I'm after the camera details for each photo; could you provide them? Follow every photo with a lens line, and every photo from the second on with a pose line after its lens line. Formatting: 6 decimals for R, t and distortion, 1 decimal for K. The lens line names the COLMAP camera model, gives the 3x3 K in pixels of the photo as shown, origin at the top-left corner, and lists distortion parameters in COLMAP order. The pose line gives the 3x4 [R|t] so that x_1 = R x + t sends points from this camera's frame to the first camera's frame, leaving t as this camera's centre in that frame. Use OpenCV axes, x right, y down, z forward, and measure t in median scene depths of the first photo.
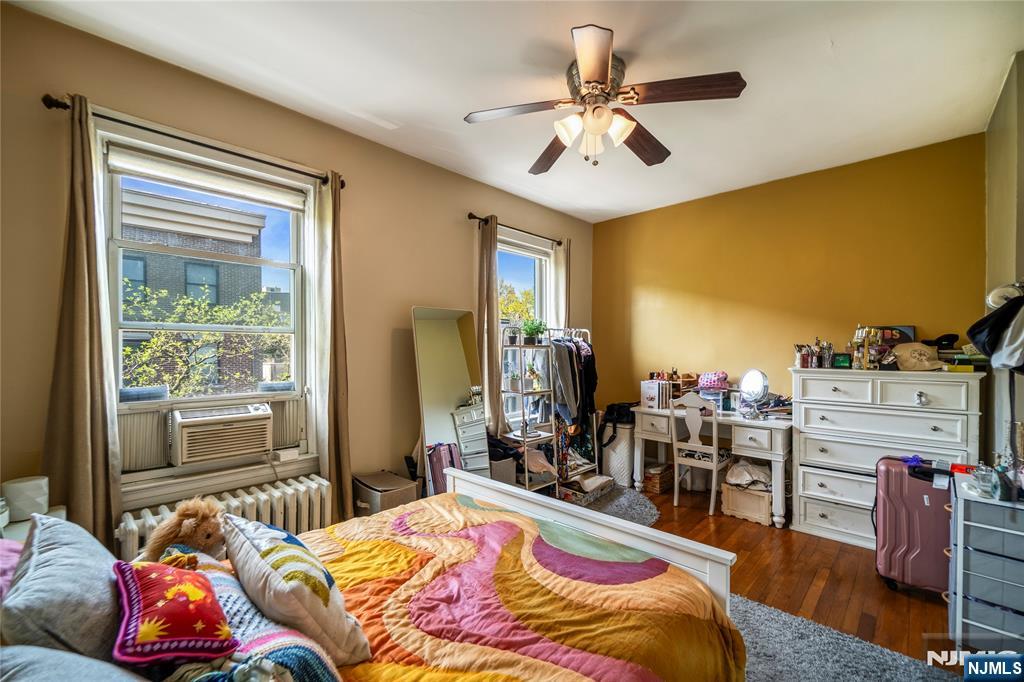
lens RADIAL K [[411.6, 0, 510.6], [0, 411.6, 350.5], [0, 0, 1]] dist [-0.000605, -0.000118]
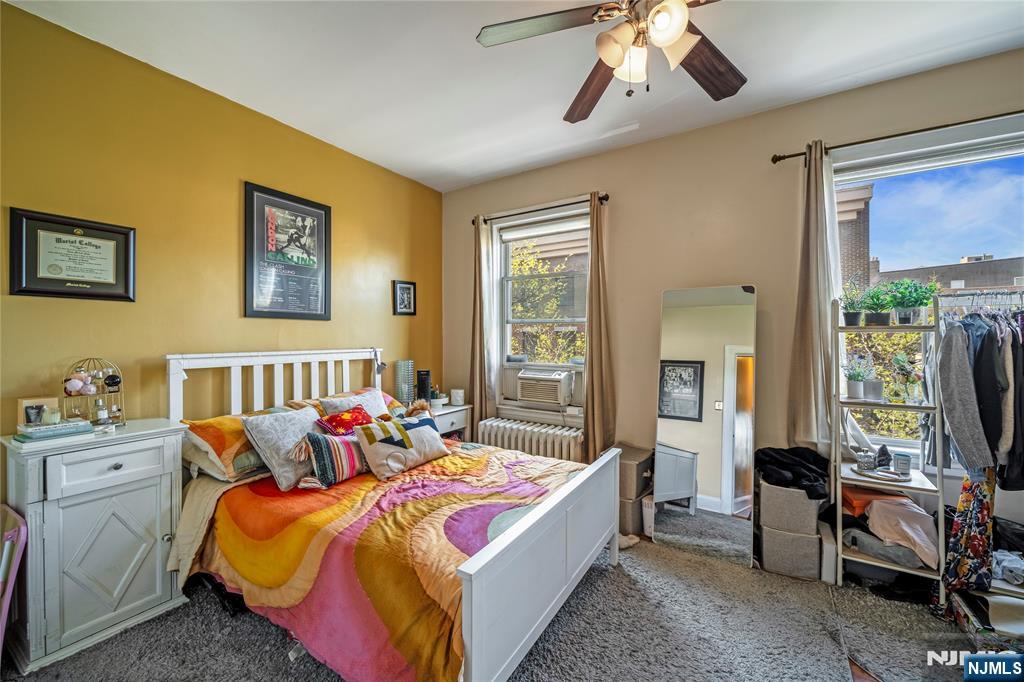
lens RADIAL K [[410.0, 0, 508.1], [0, 410.0, 338.4], [0, 0, 1]] dist [-0.000024, 0.000056]
pose [[0.215738, 0.004205, -0.976442, 1.000686], [-0.003652, 0.999987, 0.003499, 0.010499], [0.976444, 0.002811, 0.215751, 0.650656]]
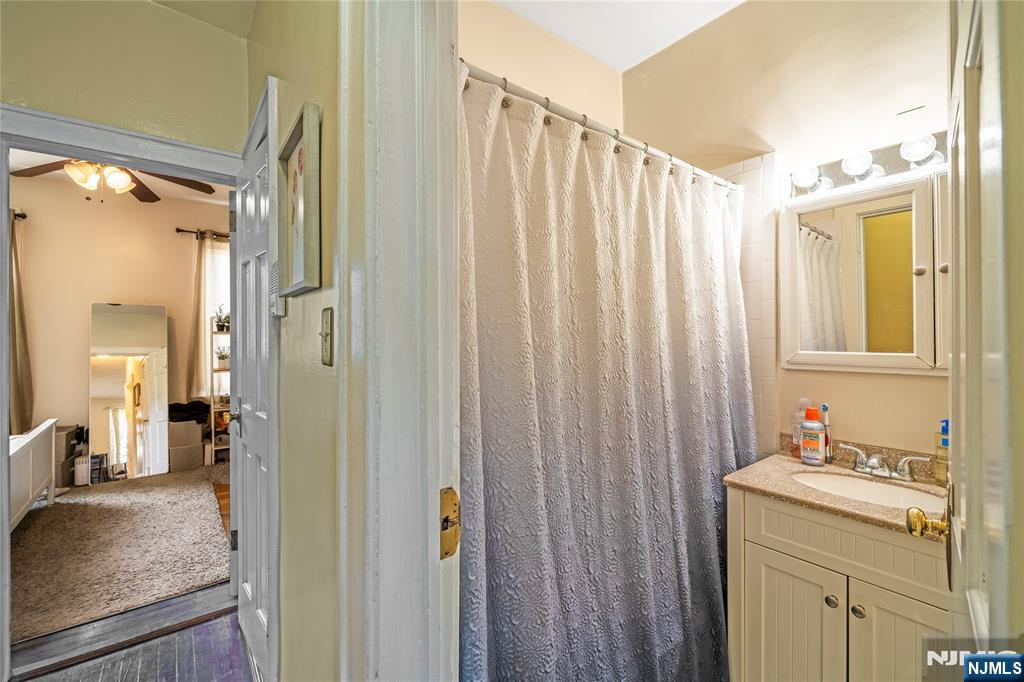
lens RADIAL K [[420.3, 0, 506.2], [0, 420.3, 340.1], [0, 0, 1]] dist [-0.000723, -0.000130]
pose [[0.992588, 0.003869, -0.121469, 1.981129], [-0.003905, 0.999992, -0.000062, 0.018273], [0.121468, 0.000536, 0.992595, -0.310076]]
